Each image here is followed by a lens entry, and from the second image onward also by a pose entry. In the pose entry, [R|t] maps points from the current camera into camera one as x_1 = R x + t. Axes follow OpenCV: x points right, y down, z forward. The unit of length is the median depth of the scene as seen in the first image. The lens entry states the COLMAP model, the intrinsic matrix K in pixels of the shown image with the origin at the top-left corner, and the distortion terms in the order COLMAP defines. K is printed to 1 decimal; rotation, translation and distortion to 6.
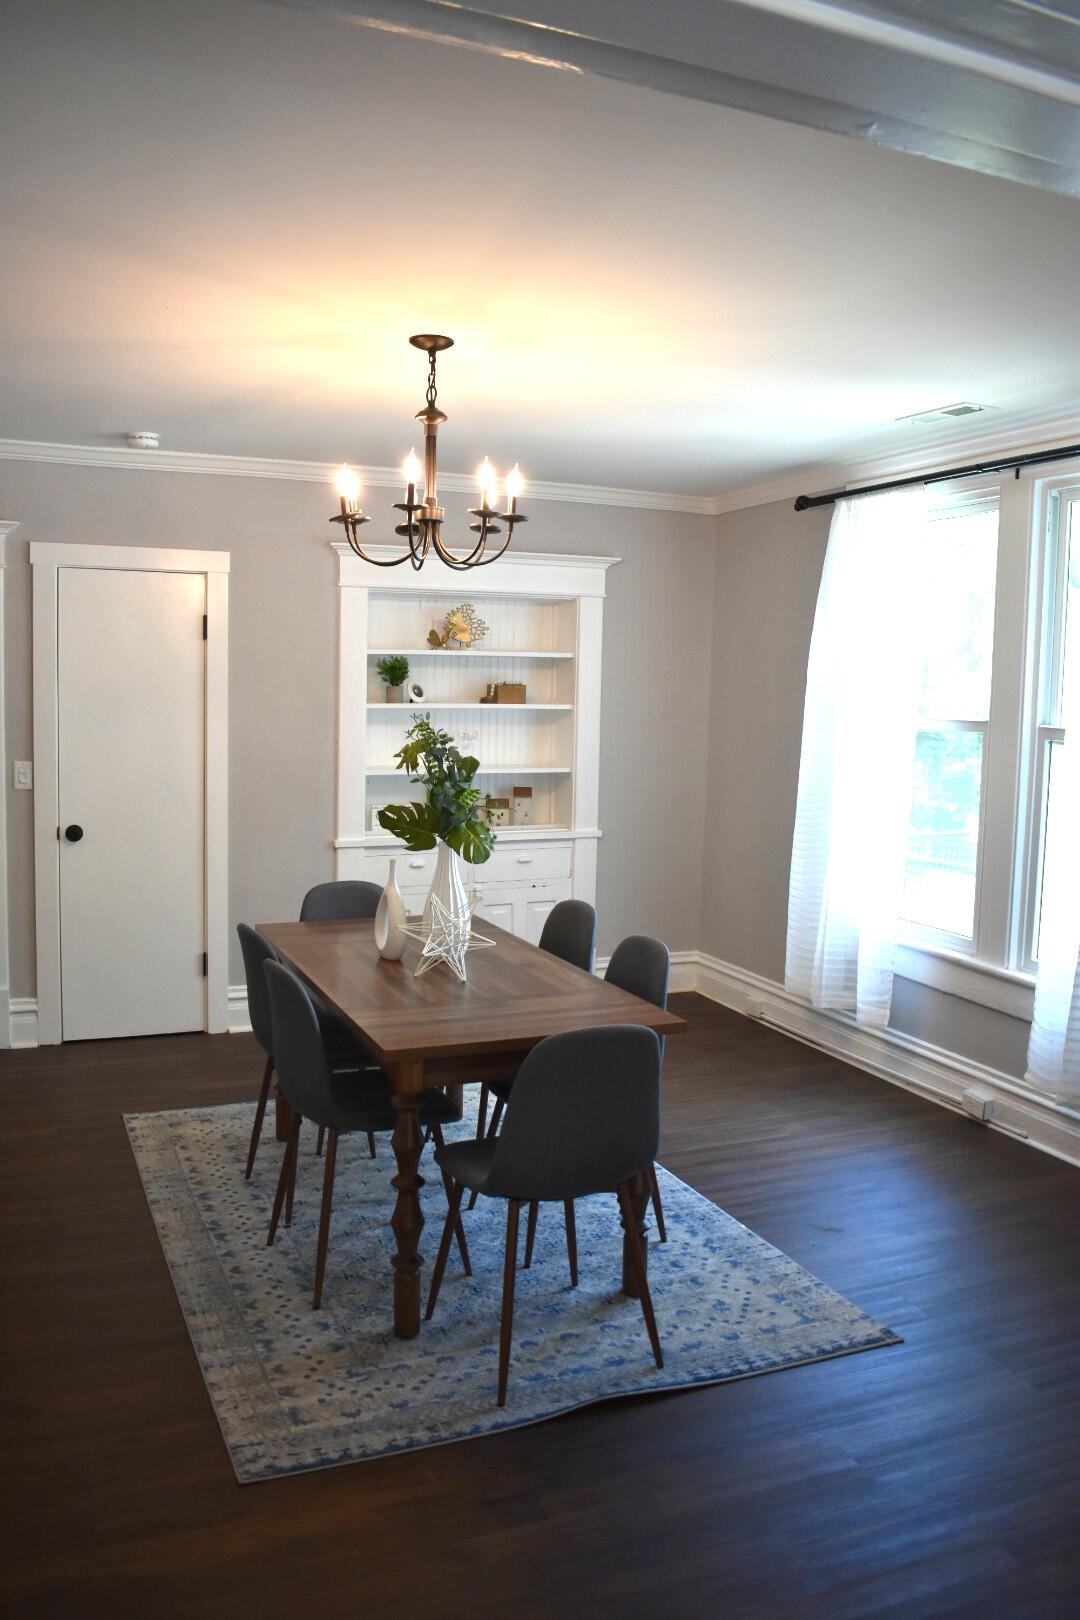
lens RADIAL K [[1254.5, 0, 528.1], [0, 1254.5, 798.8], [0, 0, 1]] dist [-0.099045, 0.019032]
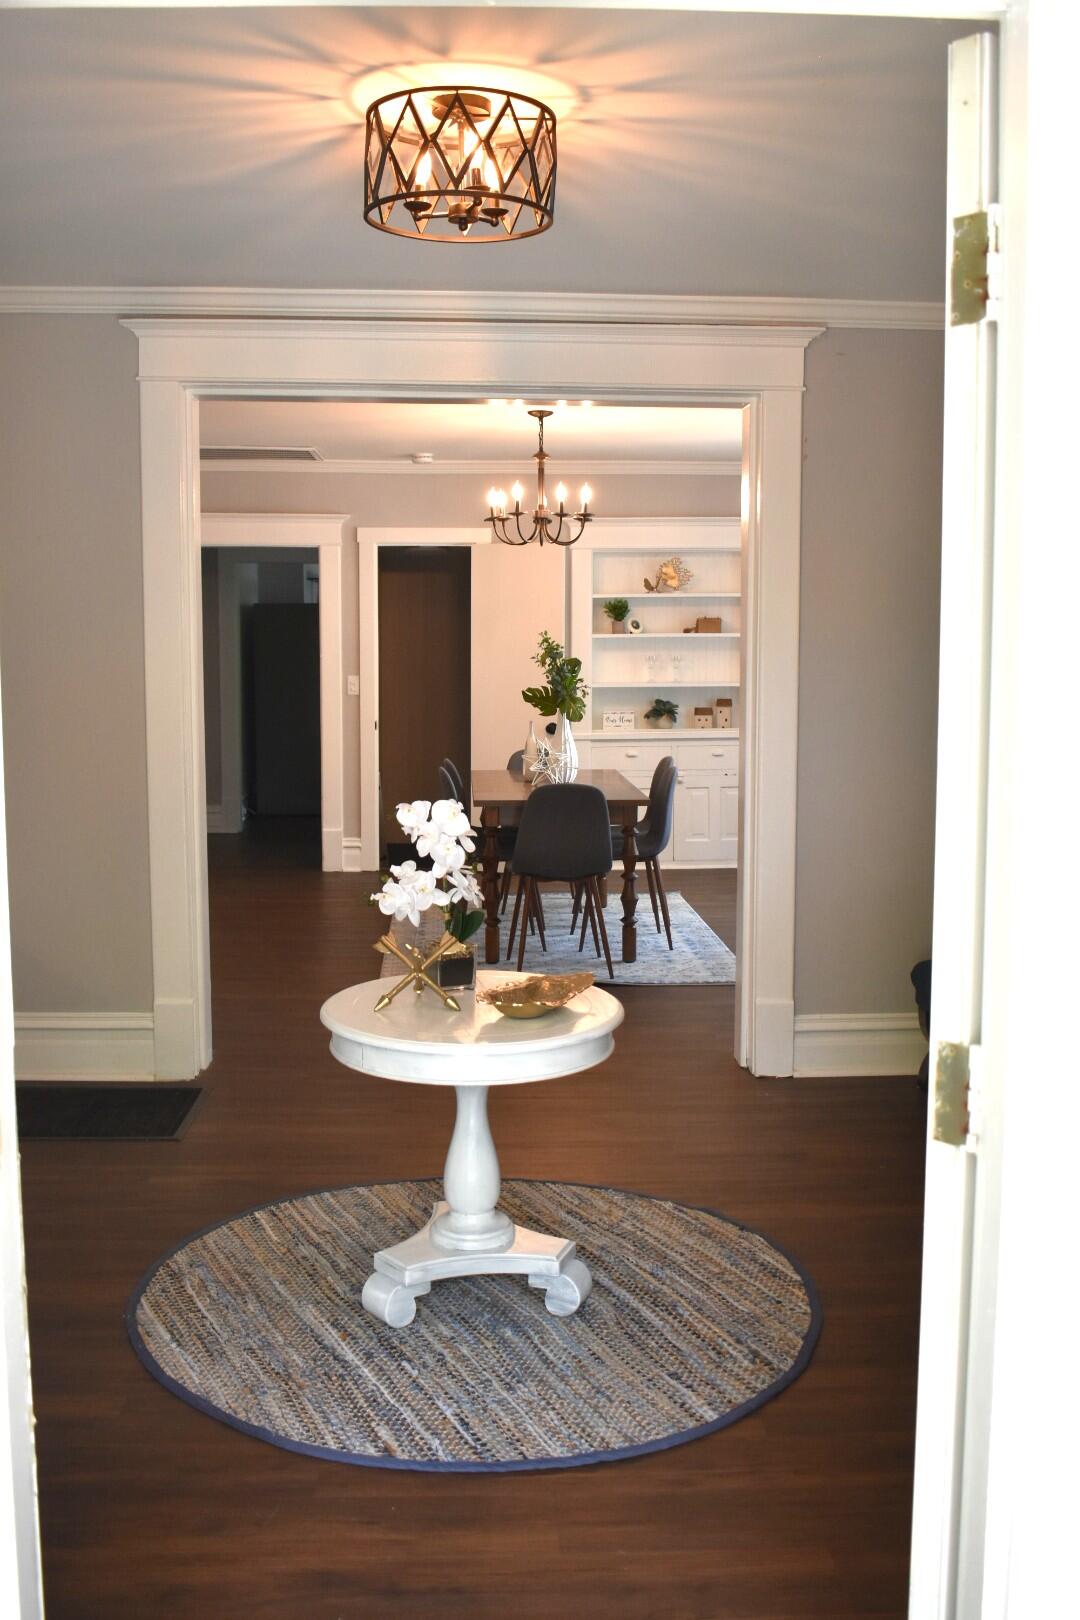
lens RADIAL K [[1553.8, 0, 540.6], [0, 1553.8, 807.2], [0, 0, 1]] dist [-0.100608, 0.000000]
pose [[0.940083, 0.017407, -0.340502, 0.381832], [-0.011600, 0.999751, 0.019083, 0.077767], [0.340749, -0.013989, 0.940050, -0.586960]]
